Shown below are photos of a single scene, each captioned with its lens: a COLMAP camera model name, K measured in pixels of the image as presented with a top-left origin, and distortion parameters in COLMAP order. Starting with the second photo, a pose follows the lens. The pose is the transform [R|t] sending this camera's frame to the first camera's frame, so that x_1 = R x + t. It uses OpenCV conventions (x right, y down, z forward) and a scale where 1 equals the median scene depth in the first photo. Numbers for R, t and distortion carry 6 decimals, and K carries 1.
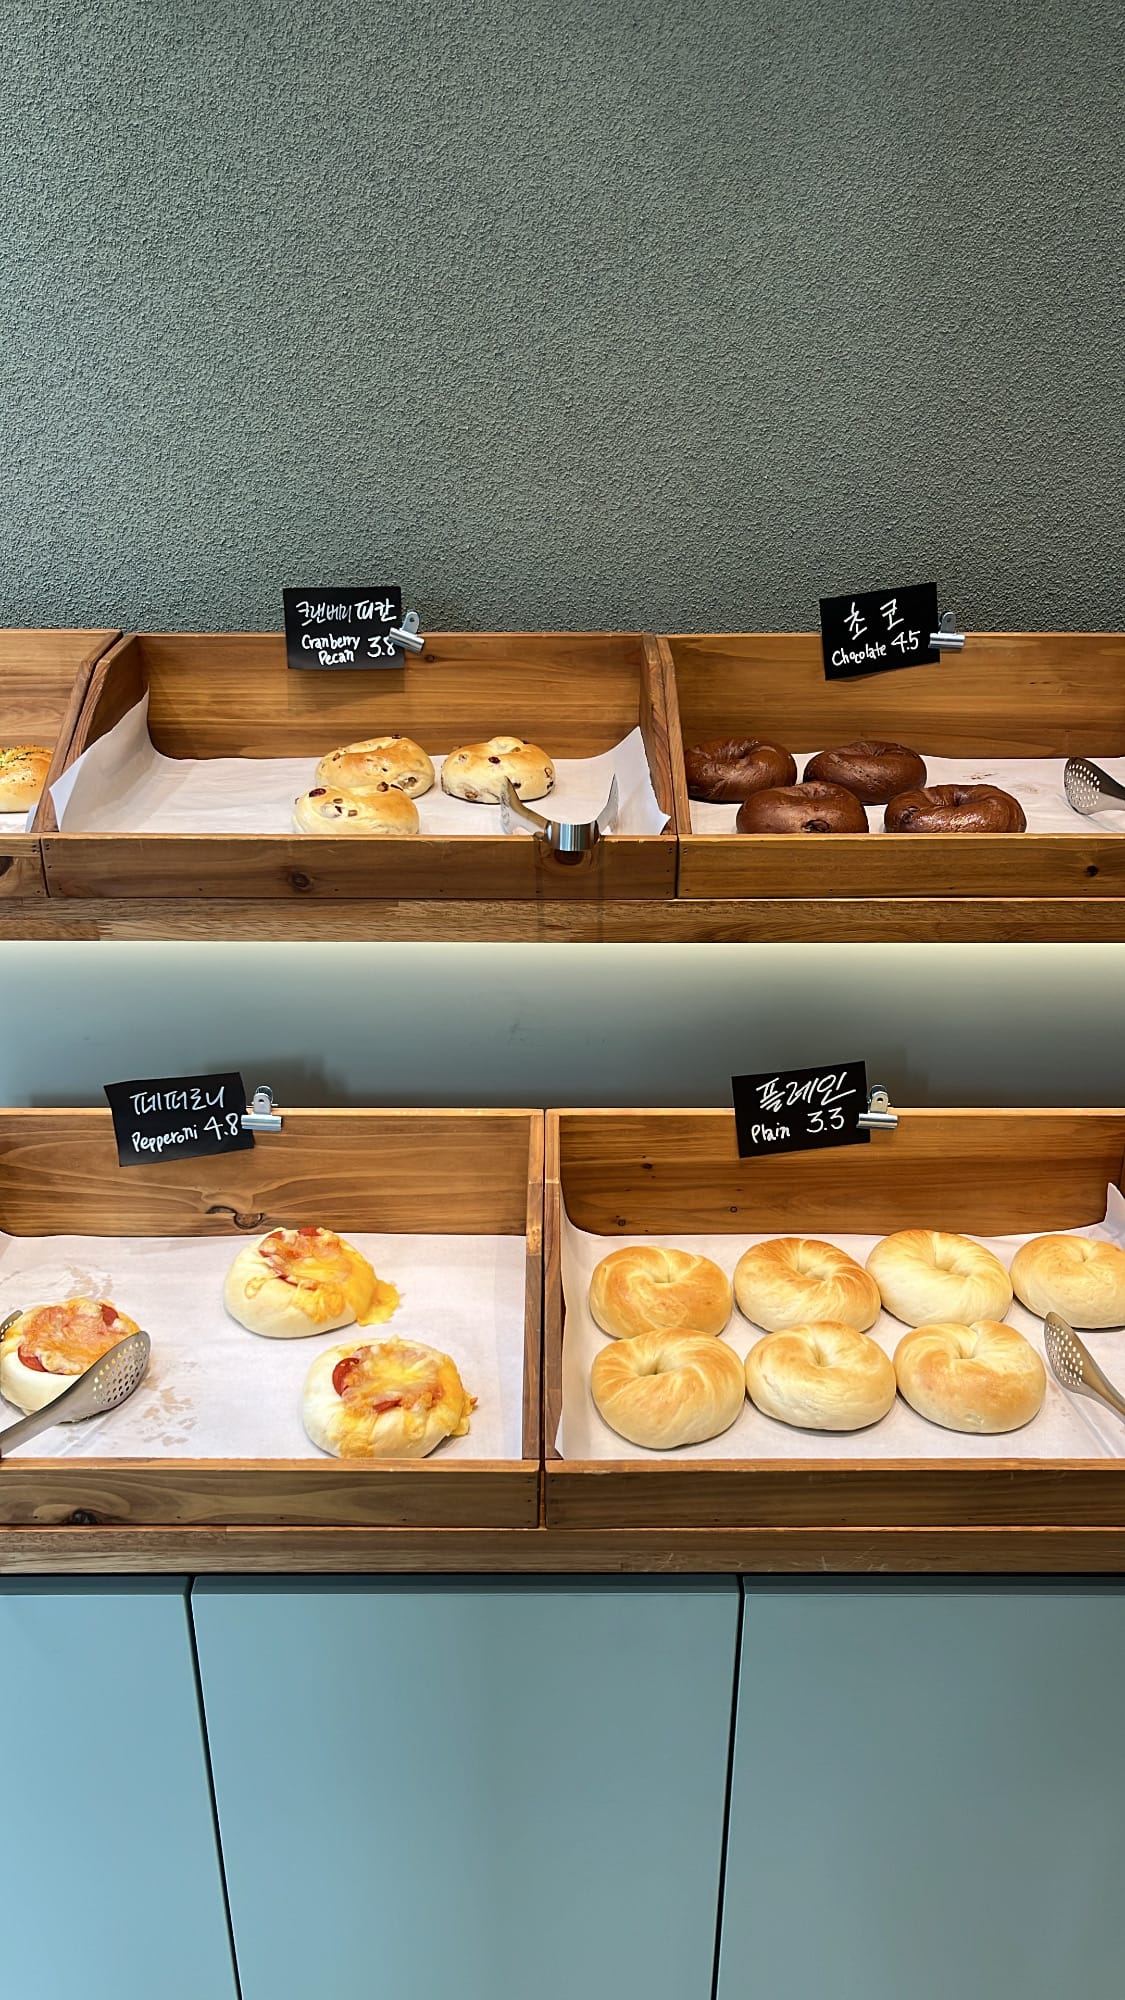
lens RADIAL K [[1617.7, 0, 562.5], [0, 1617.7, 1000.0], [0, 0, 1]] dist [0.075589, -0.110911]
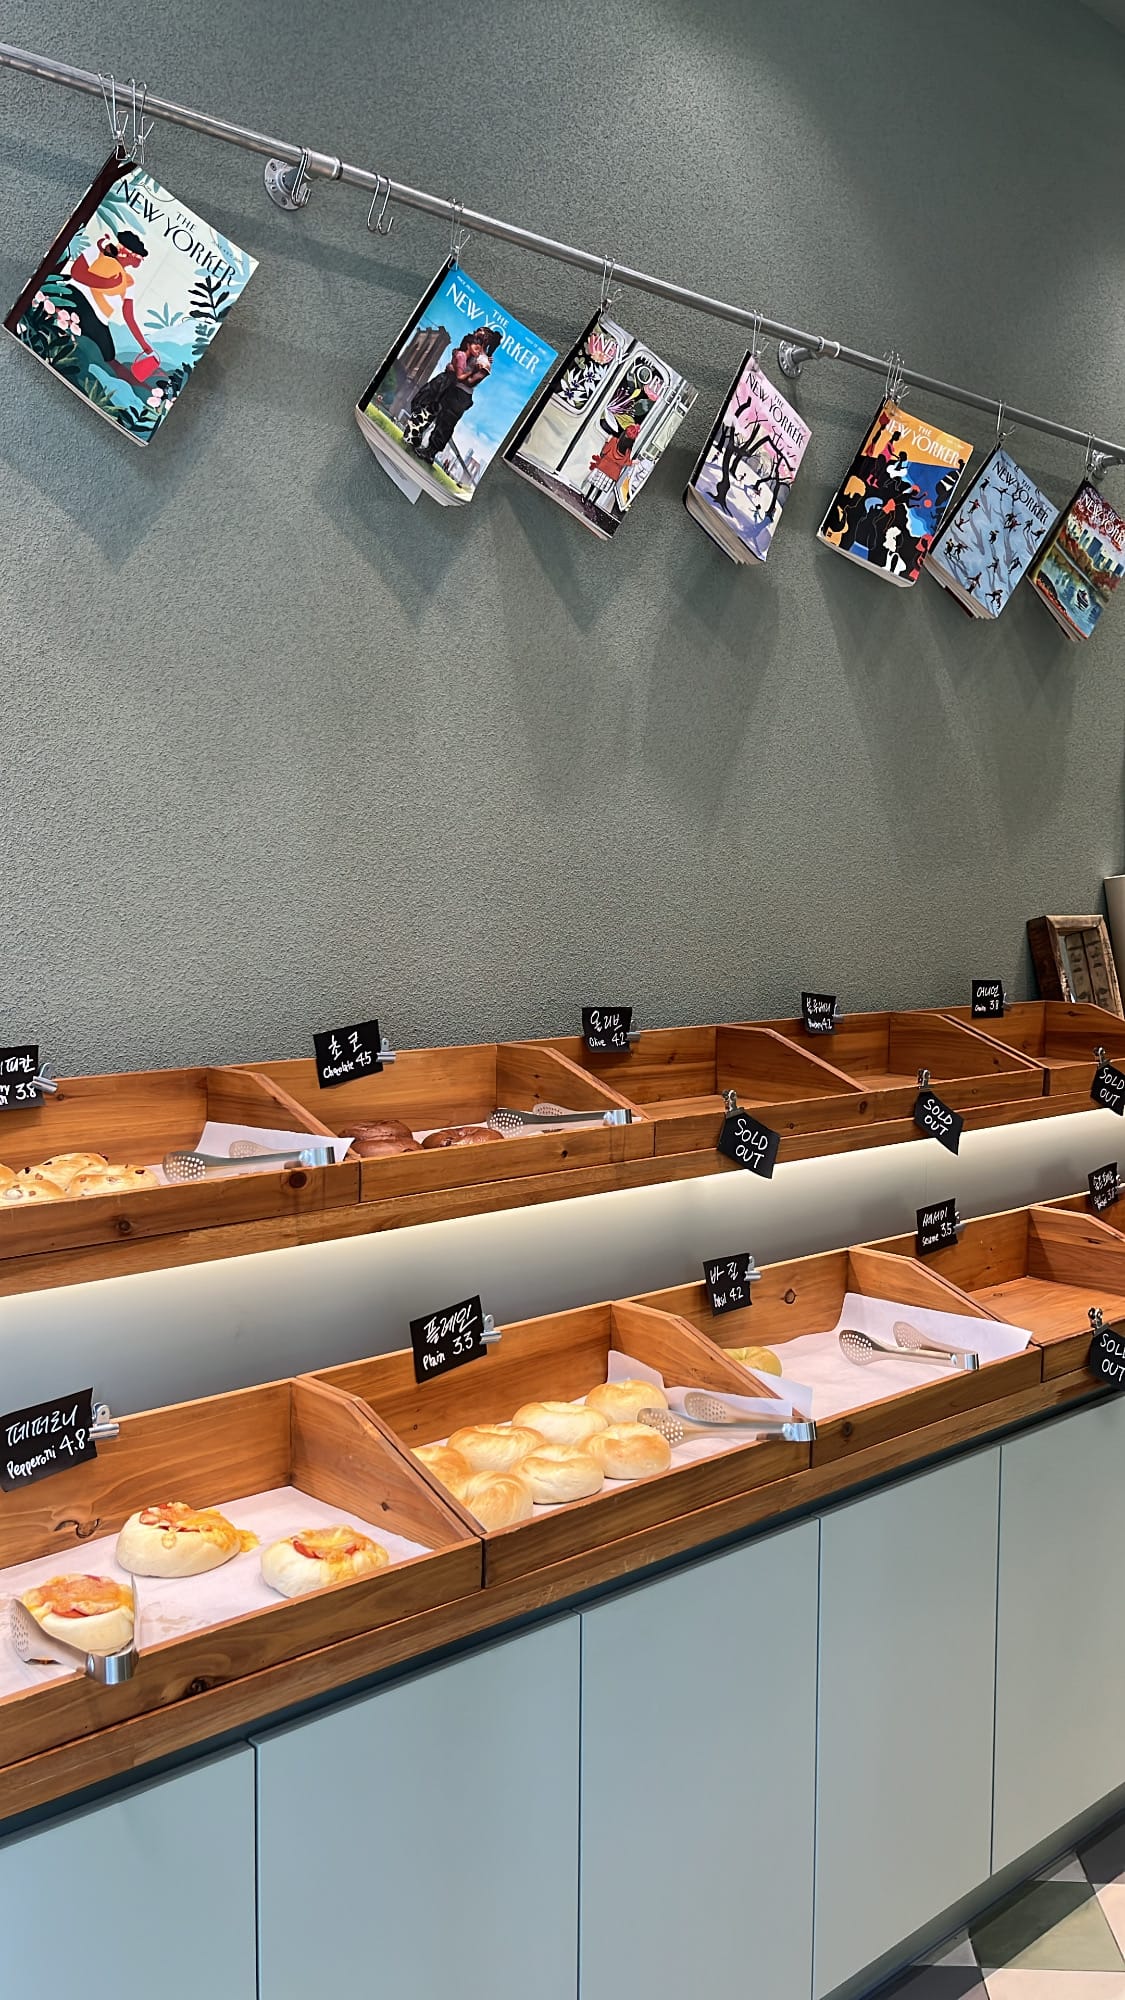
lens RADIAL K [[1617.7, 0, 562.5], [0, 1617.7, 1000.0], [0, 0, 1]] dist [0.075589, -0.110911]
pose [[0.746623, -0.046408, 0.663627, -0.730820], [0.287765, 0.921935, -0.259283, 0.194190], [-0.599788, 0.384555, 0.701692, -0.208234]]
